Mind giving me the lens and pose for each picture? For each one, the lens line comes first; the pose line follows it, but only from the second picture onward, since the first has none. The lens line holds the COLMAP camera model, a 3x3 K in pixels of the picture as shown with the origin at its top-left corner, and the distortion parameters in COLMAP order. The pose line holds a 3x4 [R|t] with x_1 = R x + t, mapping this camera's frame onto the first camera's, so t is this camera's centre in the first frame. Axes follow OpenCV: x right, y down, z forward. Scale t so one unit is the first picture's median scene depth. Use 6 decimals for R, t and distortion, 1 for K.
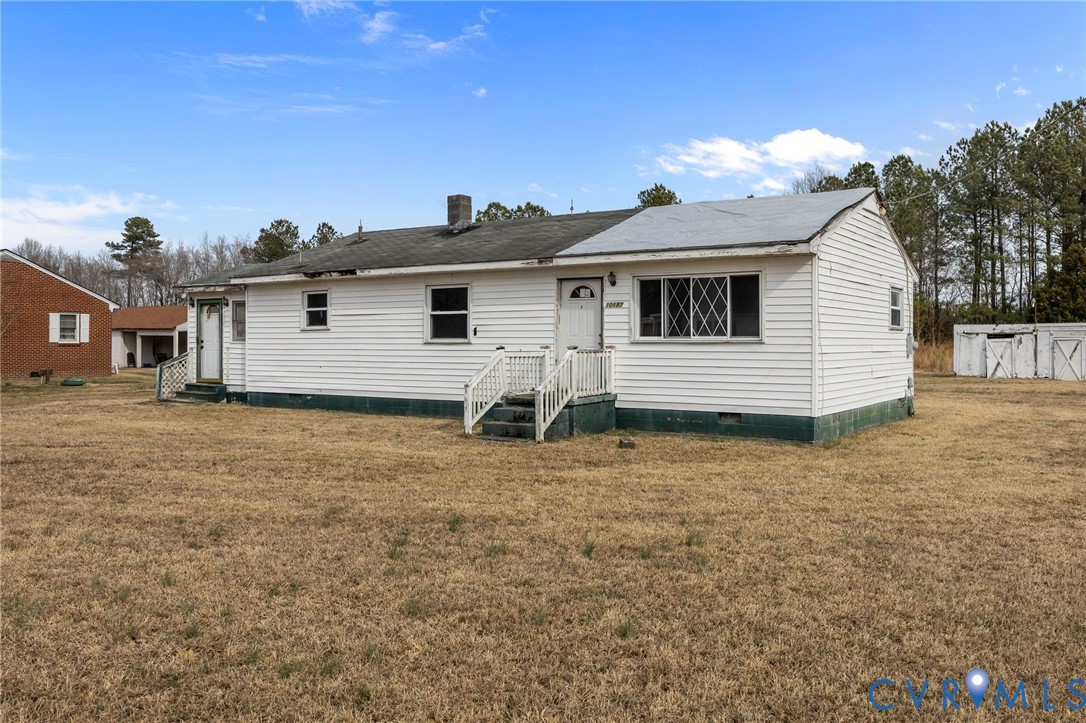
lens RADIAL K [[925.9, 0, 544.6], [0, 925.9, 348.2], [0, 0, 1]] dist [-0.012545, 0.002500]
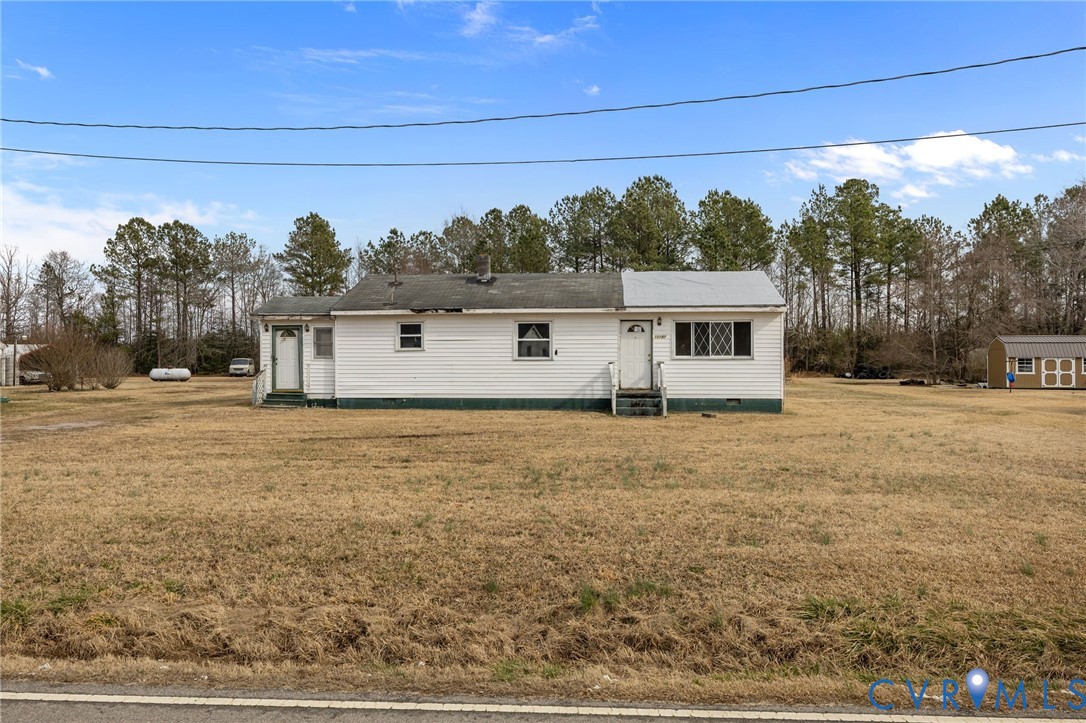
lens RADIAL K [[900.4, 0, 543.0], [0, 900.4, 361.5], [0, 0, 1]] dist [-0.012284, -0.000964]
pose [[0.879635, -0.003330, 0.475638, -0.702950], [0.004752, 0.999987, -0.001788, -0.000398], [-0.475626, 0.003833, 0.879639, -0.261618]]
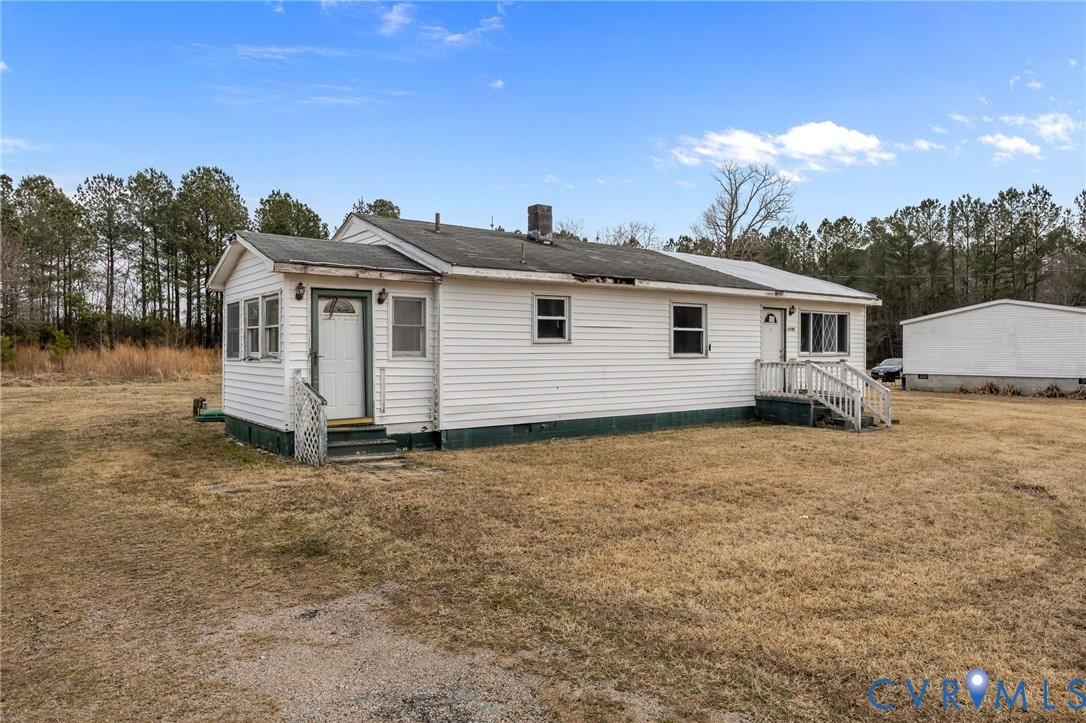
lens RADIAL K [[699.4, 0, 545.1], [0, 699.4, 349.1], [0, 0, 1]] dist [-0.001375, -0.002950]
pose [[0.336139, -0.000398, 0.941812, -0.831849], [0.004291, 0.999990, -0.001109, -0.013614], [-0.941803, 0.004415, 0.336137, 0.791043]]
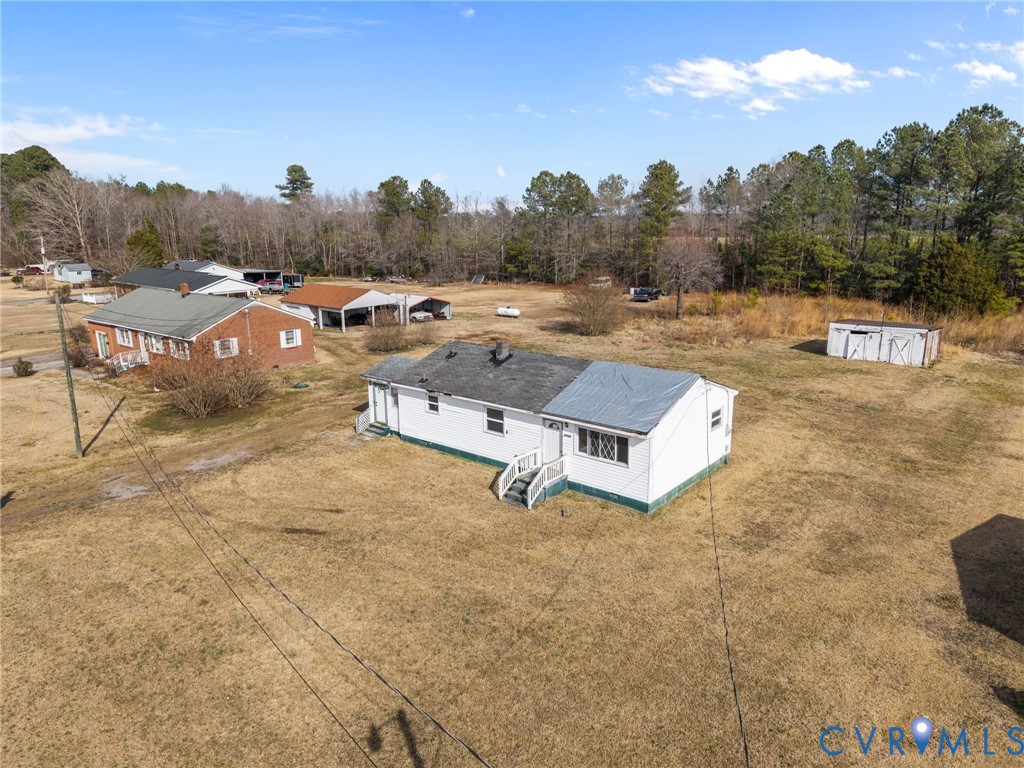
lens RADIAL K [[679.7, 0, 512.0], [0, 679.7, 384.0], [0, 0, 1]] dist [0.053570, -0.068627]
pose [[0.993625, 0.017775, -0.111324, 0.096506], [0.008046, 0.973793, 0.227294, -0.424749], [0.112447, -0.226741, 0.967442, -0.434531]]
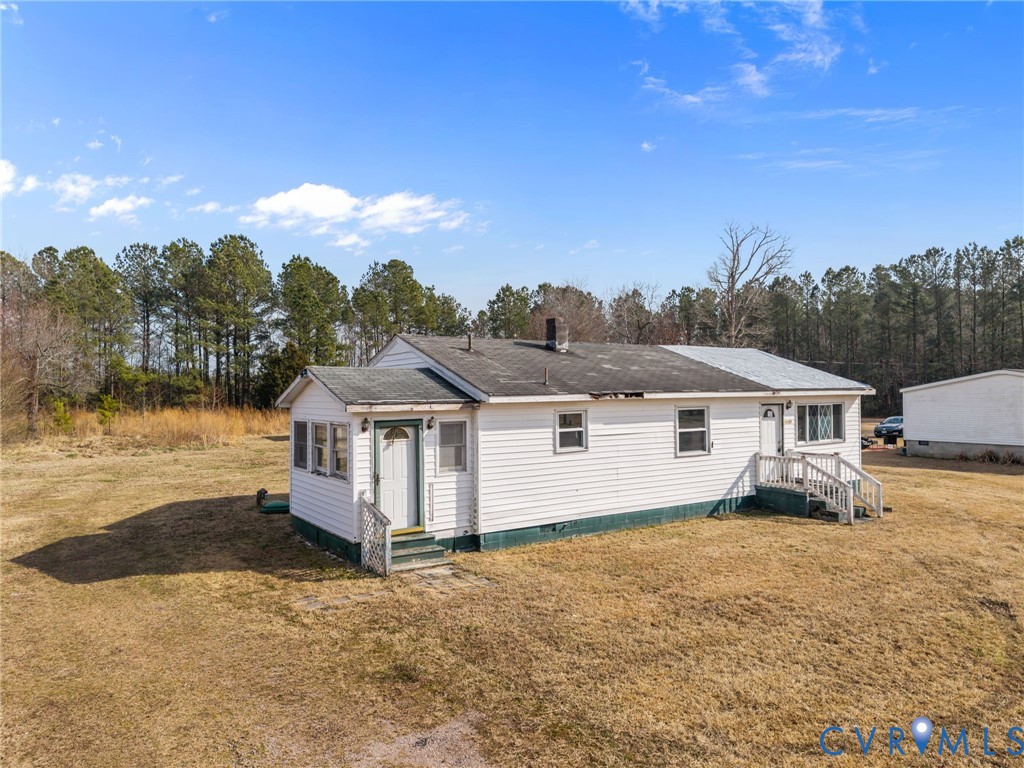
lens RADIAL K [[679.7, 0, 512.0], [0, 679.7, 384.0], [0, 0, 1]] dist [0.053570, -0.068627]
pose [[0.387982, 0.005464, 0.921651, -0.909685], [0.013912, 0.999834, -0.011784, -0.081524], [-0.921562, 0.017394, 0.387842, 0.779777]]
